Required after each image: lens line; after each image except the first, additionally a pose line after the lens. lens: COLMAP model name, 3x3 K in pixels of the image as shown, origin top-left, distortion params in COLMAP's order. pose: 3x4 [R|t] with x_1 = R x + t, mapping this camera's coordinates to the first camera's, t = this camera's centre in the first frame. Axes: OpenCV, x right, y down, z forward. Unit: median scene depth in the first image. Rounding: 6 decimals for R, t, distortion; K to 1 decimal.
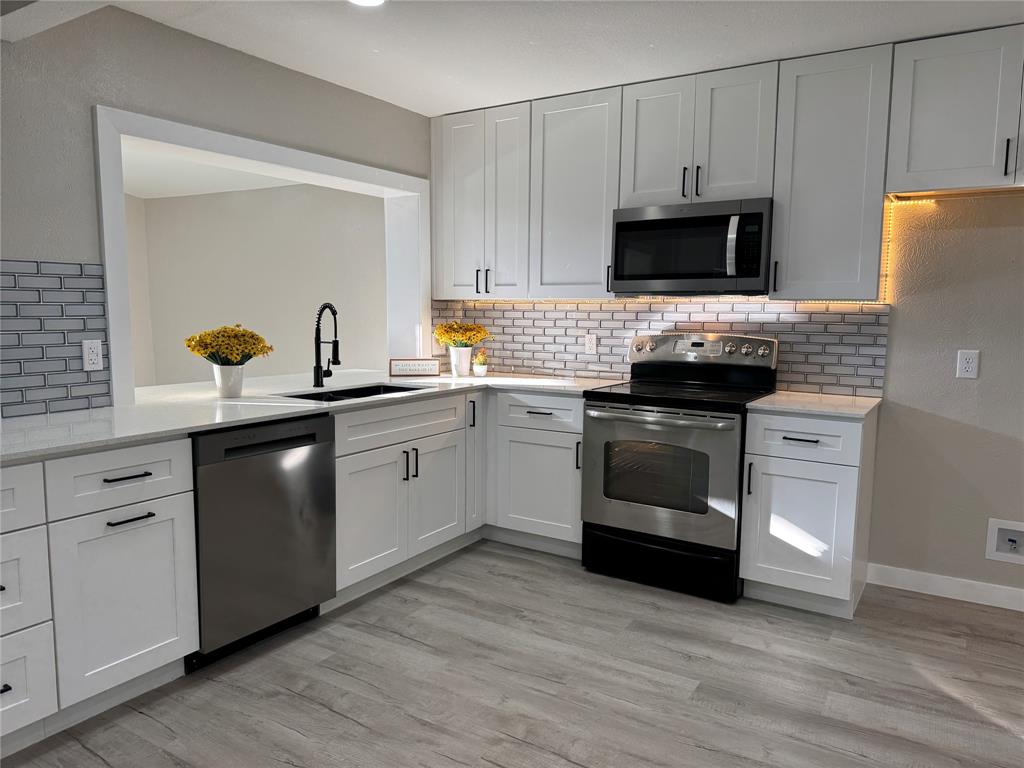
lens RADIAL K [[726.8, 0, 510.9], [0, 726.8, 387.3], [0, 0, 1]] dist [0.044607, -0.032679]
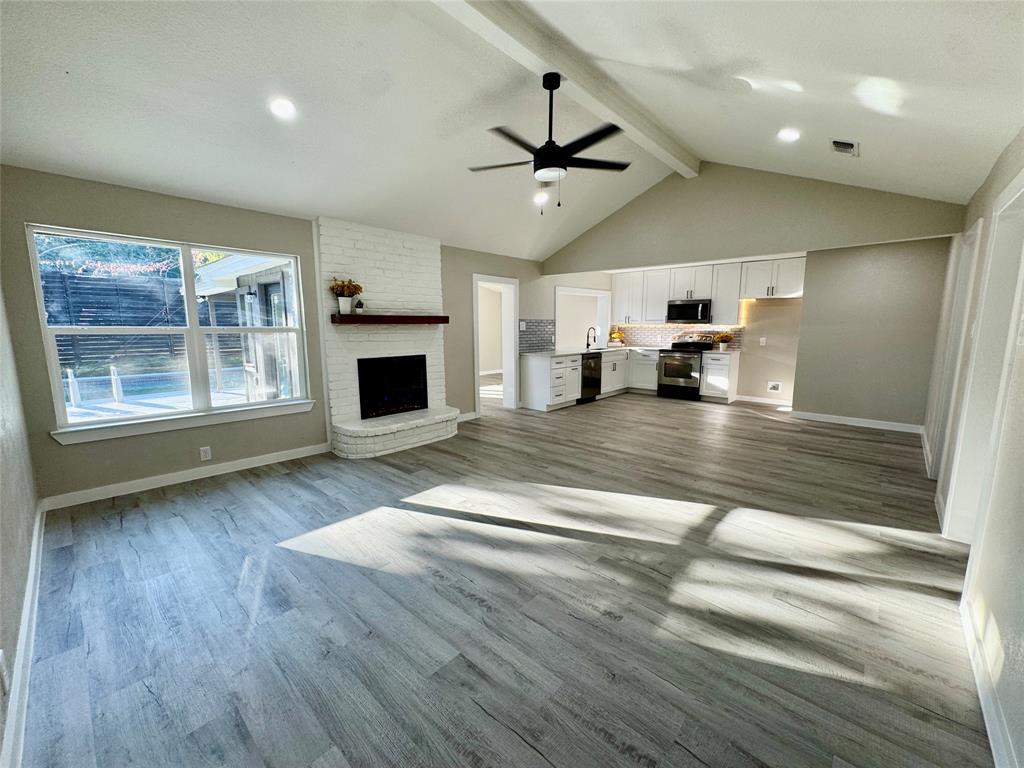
lens RADIAL K [[412.3, 0, 510.3], [0, 412.3, 381.9], [0, 0, 1]] dist [-0.007928, 0.000810]
pose [[0.981639, 0.014148, -0.190224, -0.263969], [-0.009599, 0.999646, 0.024814, 0.135154], [0.190508, -0.022533, 0.981427, -1.330909]]
